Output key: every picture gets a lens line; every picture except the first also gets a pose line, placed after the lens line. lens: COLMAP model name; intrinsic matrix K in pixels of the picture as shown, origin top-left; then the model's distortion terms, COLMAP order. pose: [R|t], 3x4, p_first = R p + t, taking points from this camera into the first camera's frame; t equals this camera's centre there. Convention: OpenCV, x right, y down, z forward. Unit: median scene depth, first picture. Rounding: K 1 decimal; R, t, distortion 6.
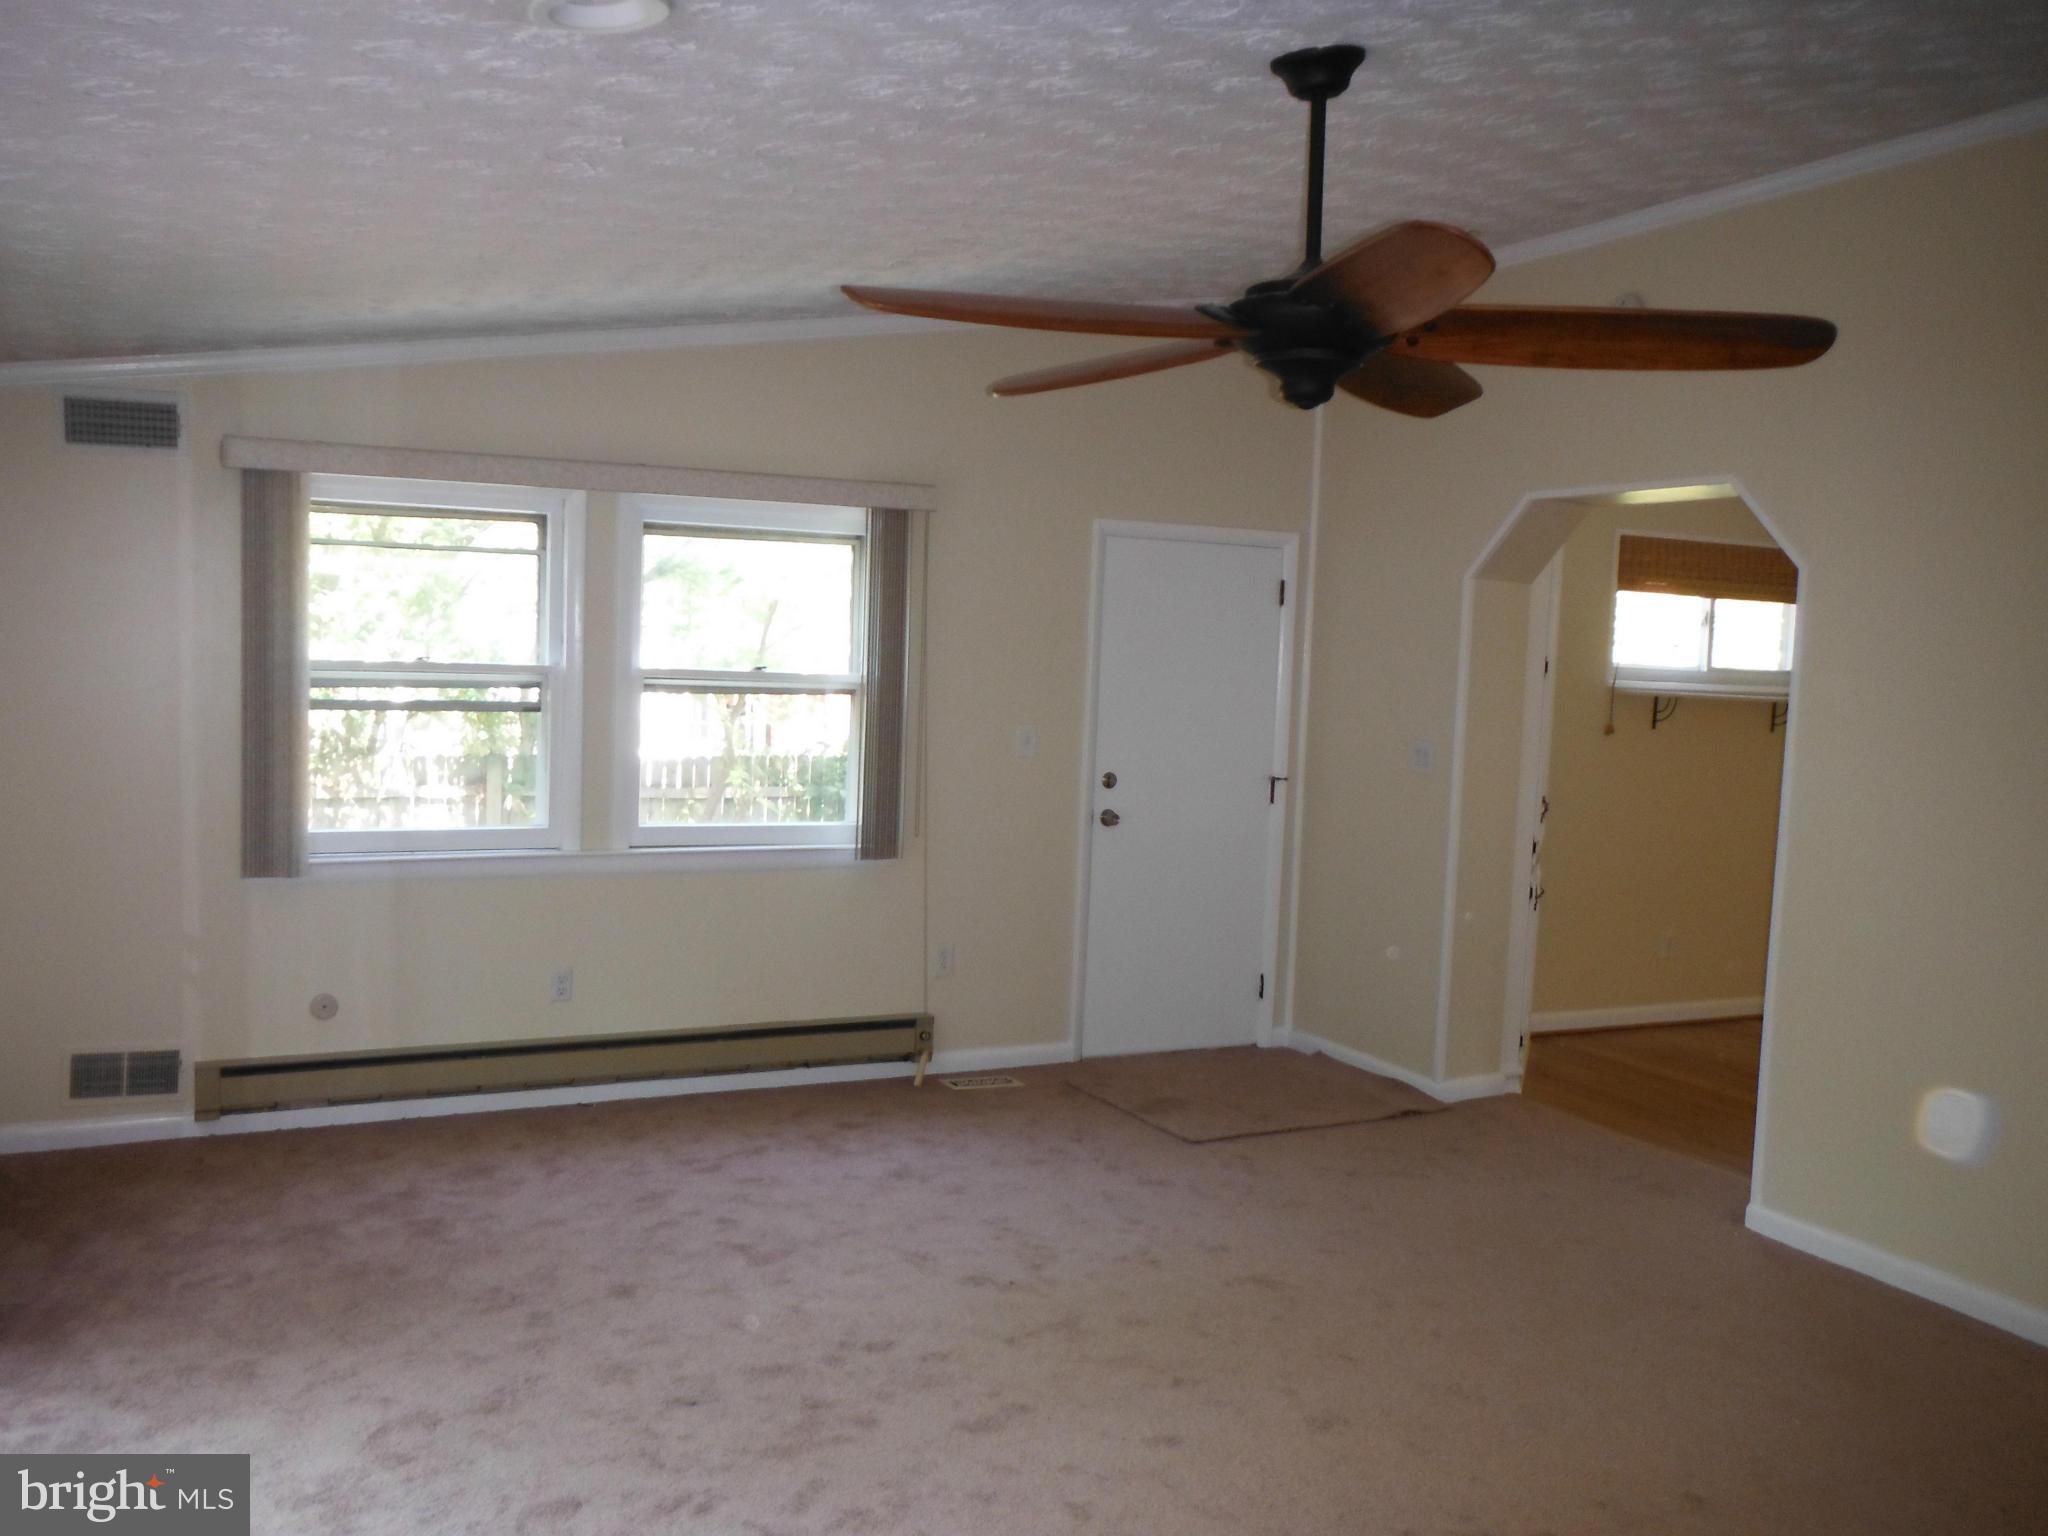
lens RADIAL K [[1671.8, 0, 1009.4], [0, 1671.8, 743.9], [0, 0, 1]] dist [-0.006324, 0.009796]
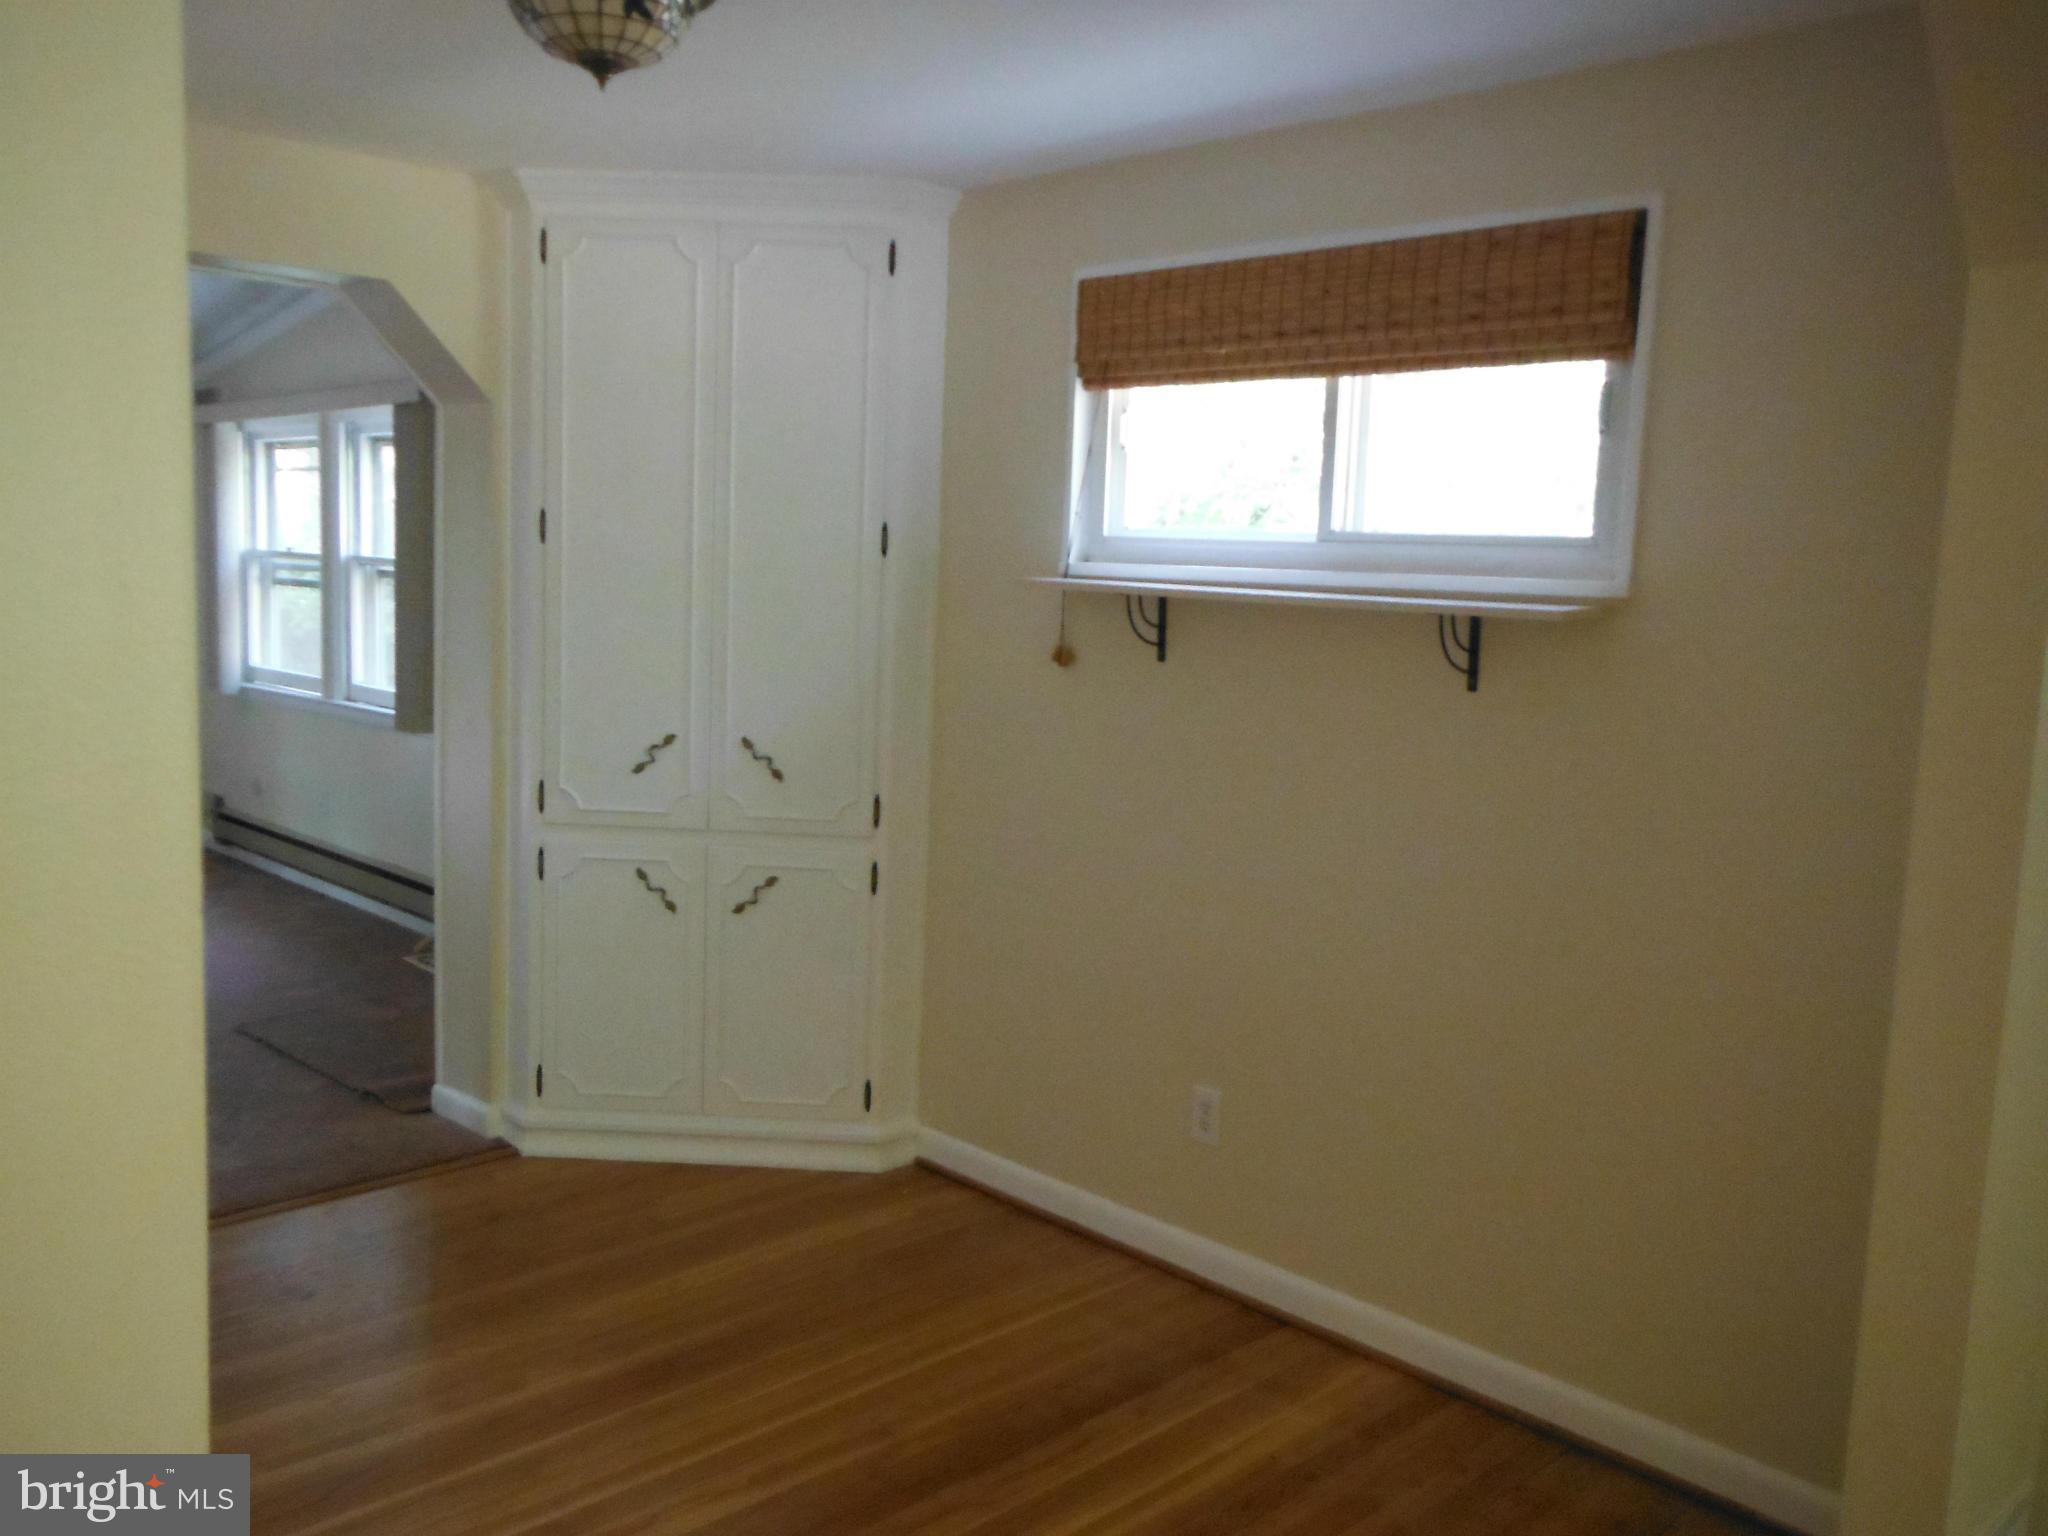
lens RADIAL K [[1671.8, 0, 1009.4], [0, 1671.8, 743.9], [0, 0, 1]] dist [-0.006324, 0.009796]
pose [[0.321031, 0.064829, -0.944847, 0.837786], [-0.097092, 0.994651, 0.035257, 0.002059], [0.942079, 0.080419, 0.325608, 0.801834]]
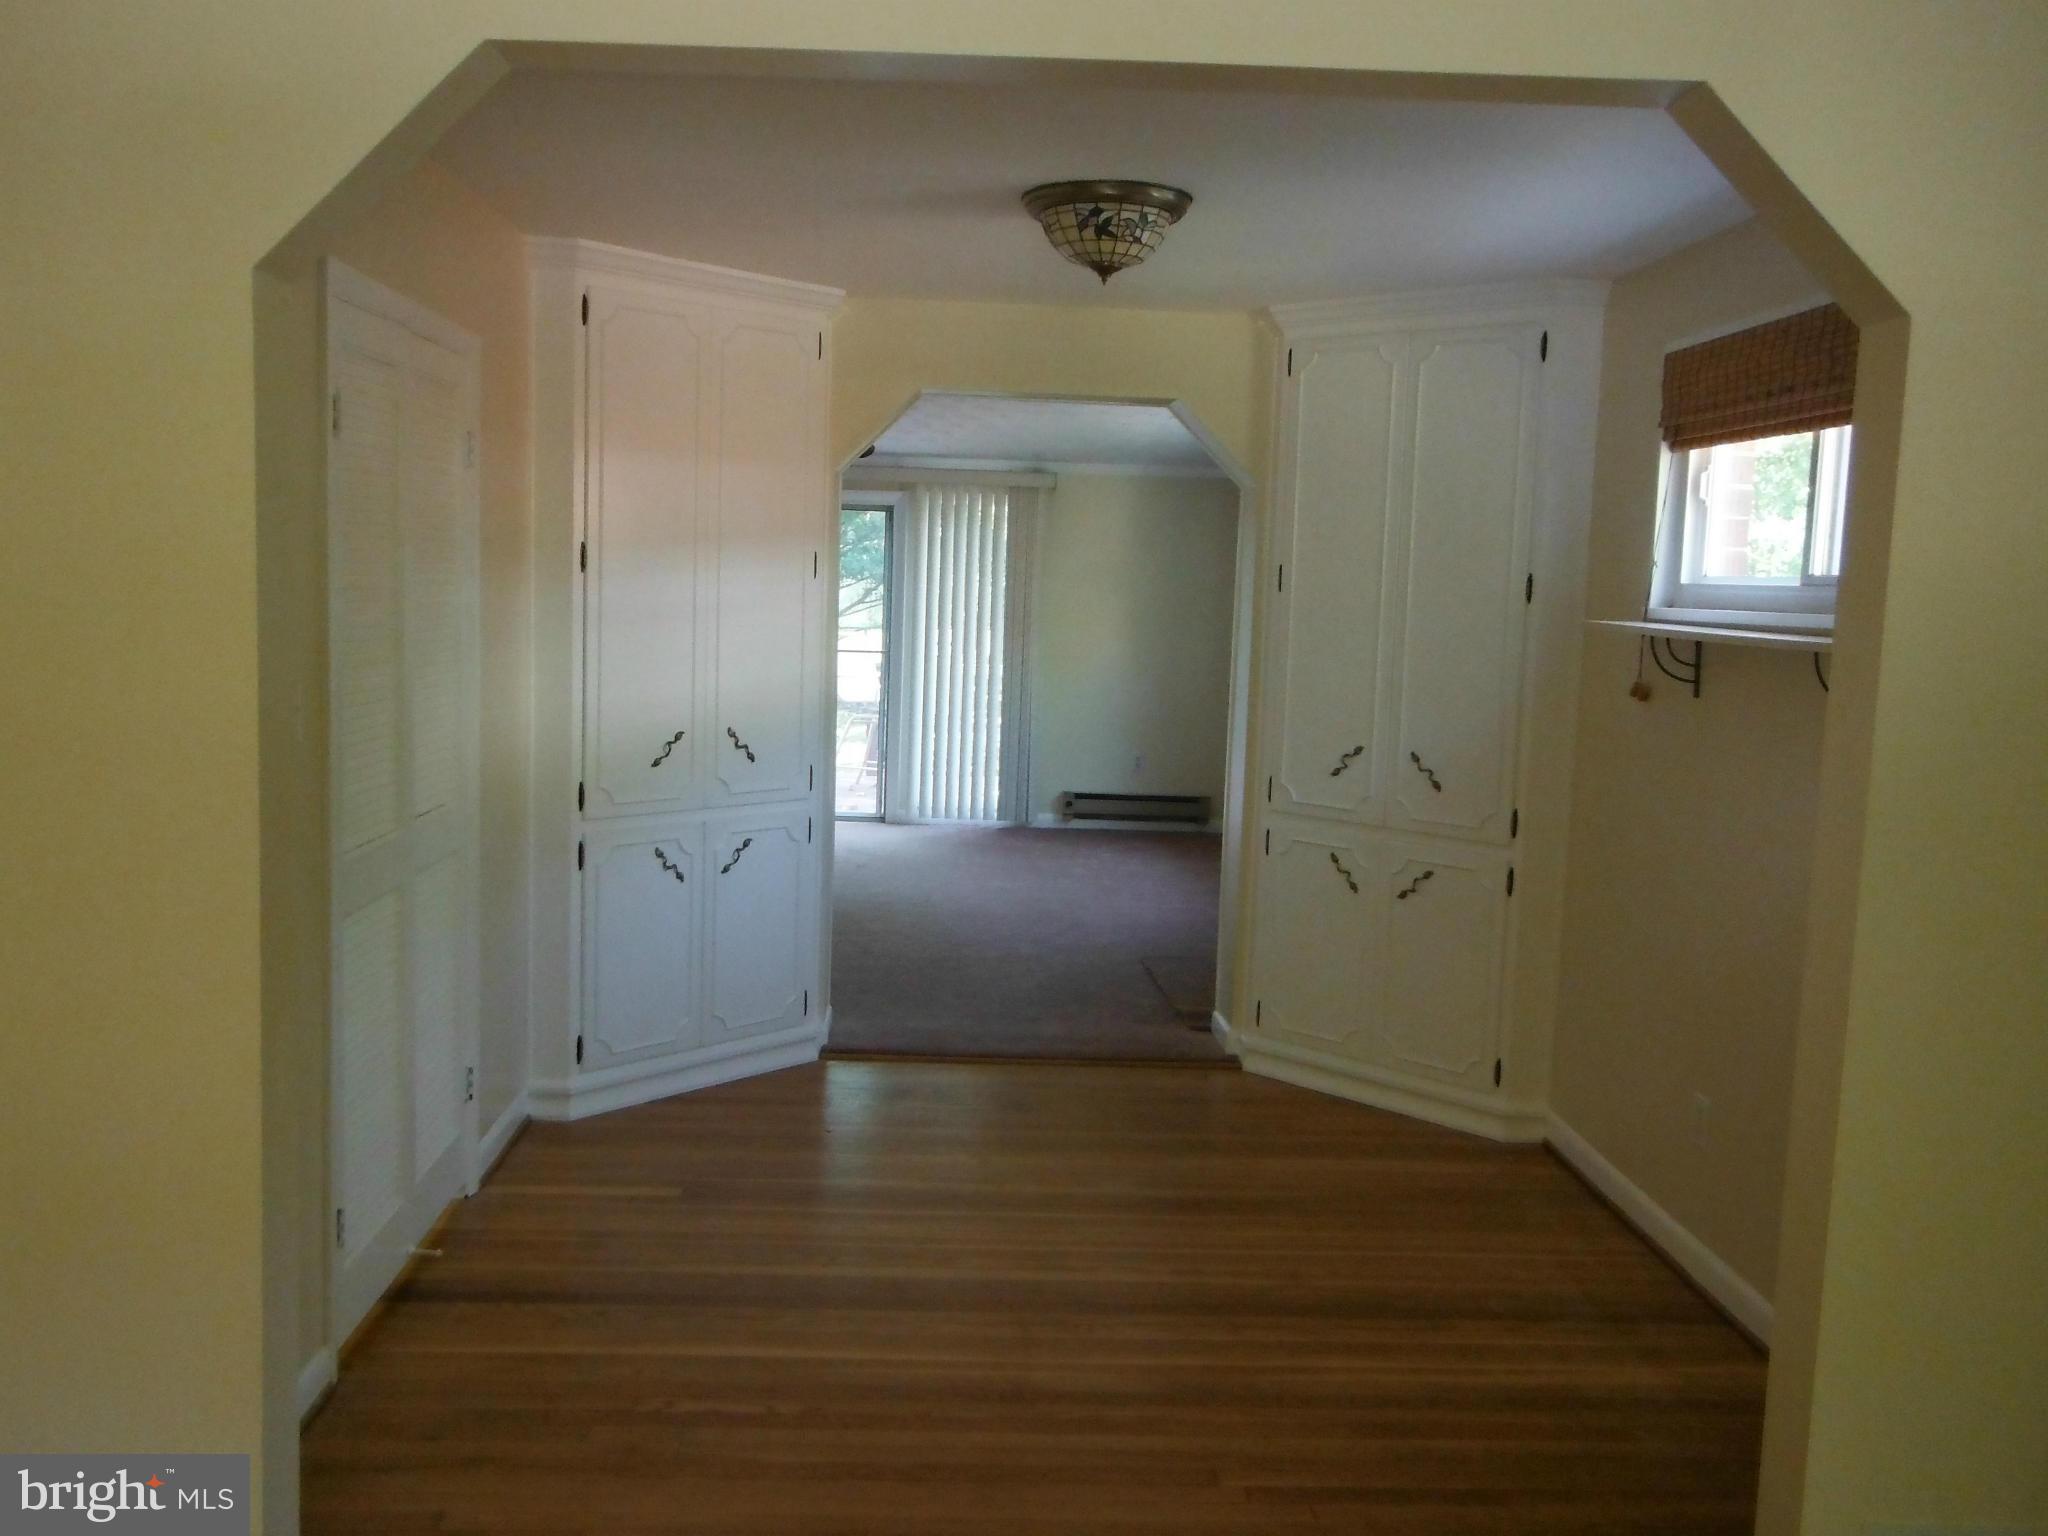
lens RADIAL K [[1671.8, 0, 1009.4], [0, 1671.8, 743.9], [0, 0, 1]] dist [-0.006324, 0.009796]
pose [[-0.384222, 0.029301, -0.922775, 0.963594], [-0.129600, 0.987888, 0.085331, -0.011476], [0.914099, 0.152377, -0.375771, 1.003720]]
